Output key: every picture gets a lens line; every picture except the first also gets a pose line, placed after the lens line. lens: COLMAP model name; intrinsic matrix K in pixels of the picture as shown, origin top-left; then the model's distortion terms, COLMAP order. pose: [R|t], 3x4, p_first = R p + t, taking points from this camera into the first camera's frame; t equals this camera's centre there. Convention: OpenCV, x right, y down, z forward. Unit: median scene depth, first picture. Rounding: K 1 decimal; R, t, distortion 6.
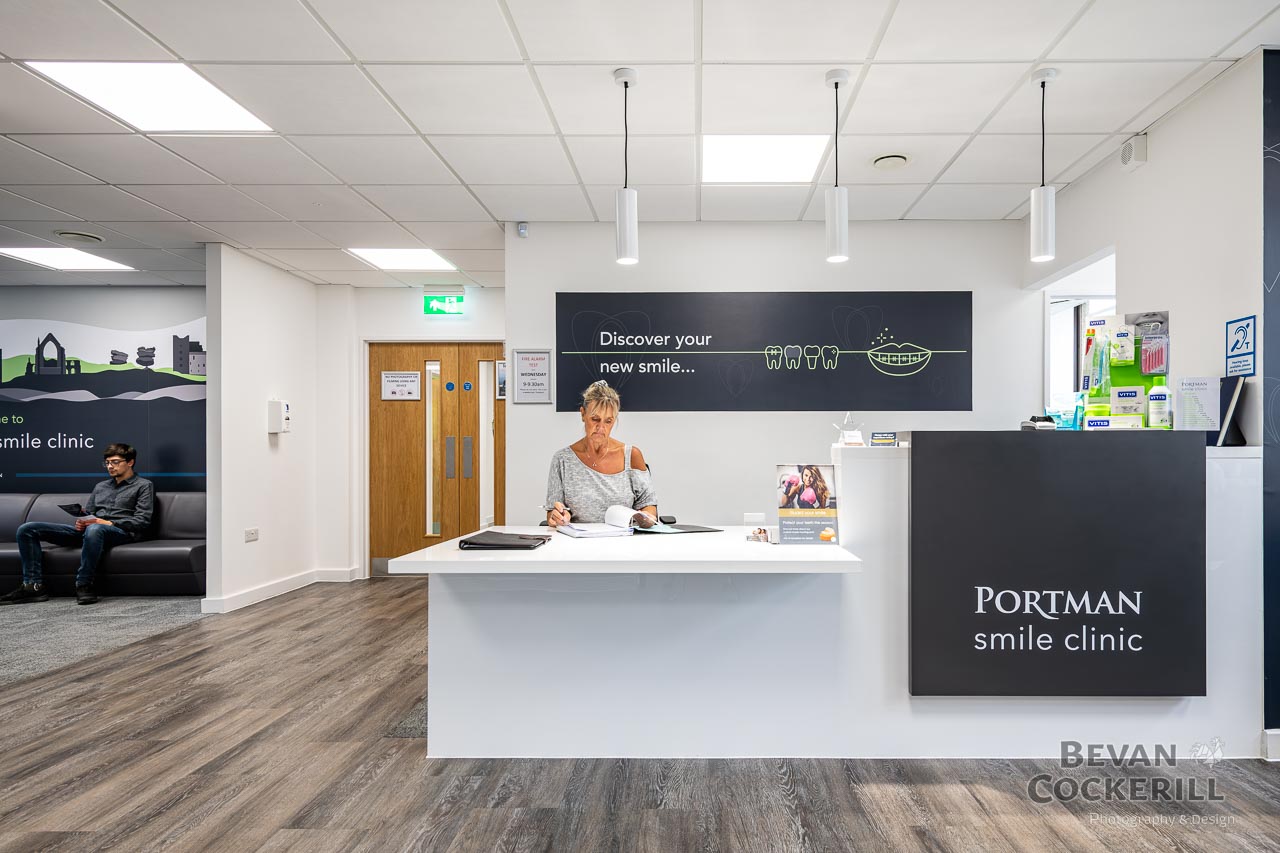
lens RADIAL K [[813.5, 0, 658.1], [0, 813.5, 445.3], [0, 0, 1]] dist [0.015904, -0.007271]
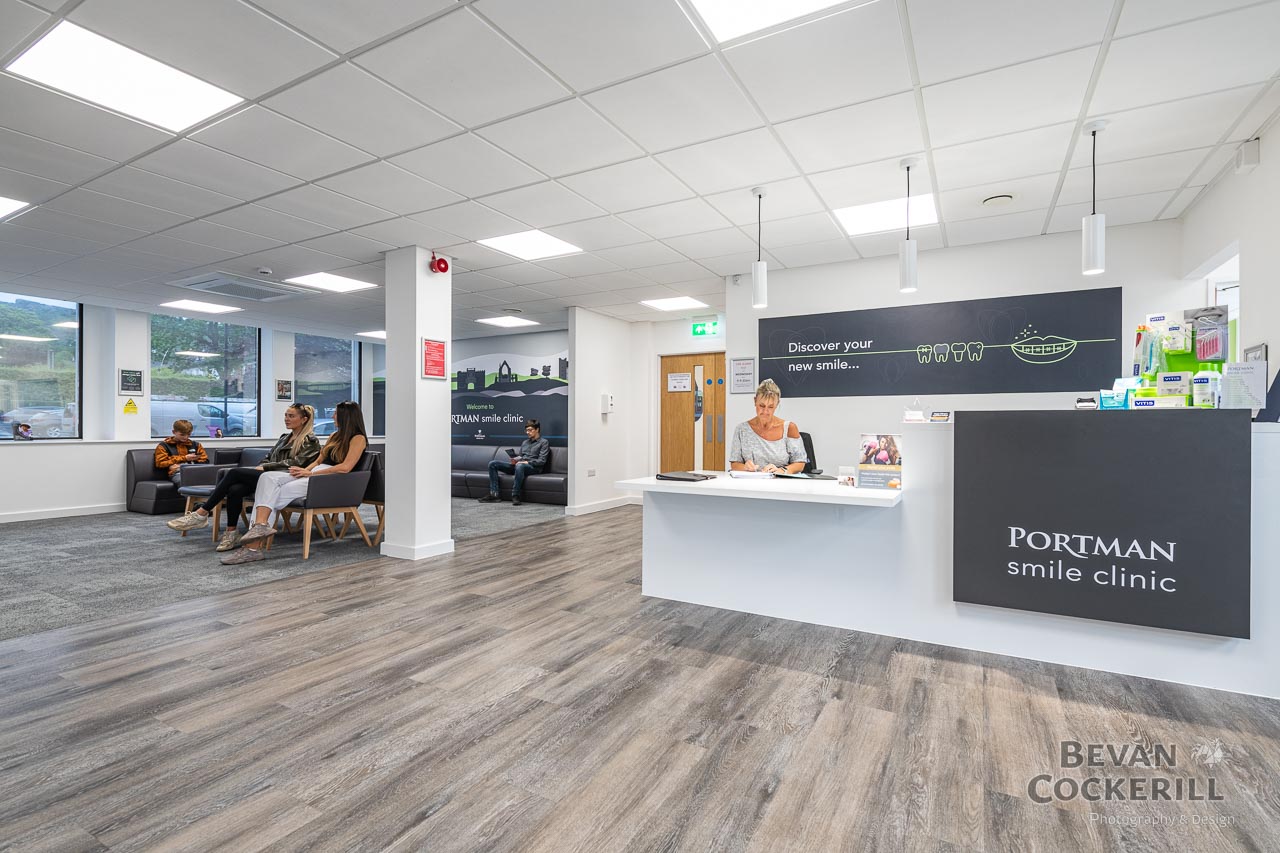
lens RADIAL K [[616.9, 0, 578.7], [0, 616.9, 412.7], [0, 0, 1]] dist [0.004503, -0.002896]
pose [[0.848565, -0.006504, -0.529051, 0.195706], [0.000376, 0.999932, -0.011689, -0.001571], [0.529091, 0.009720, 0.848510, -0.141902]]
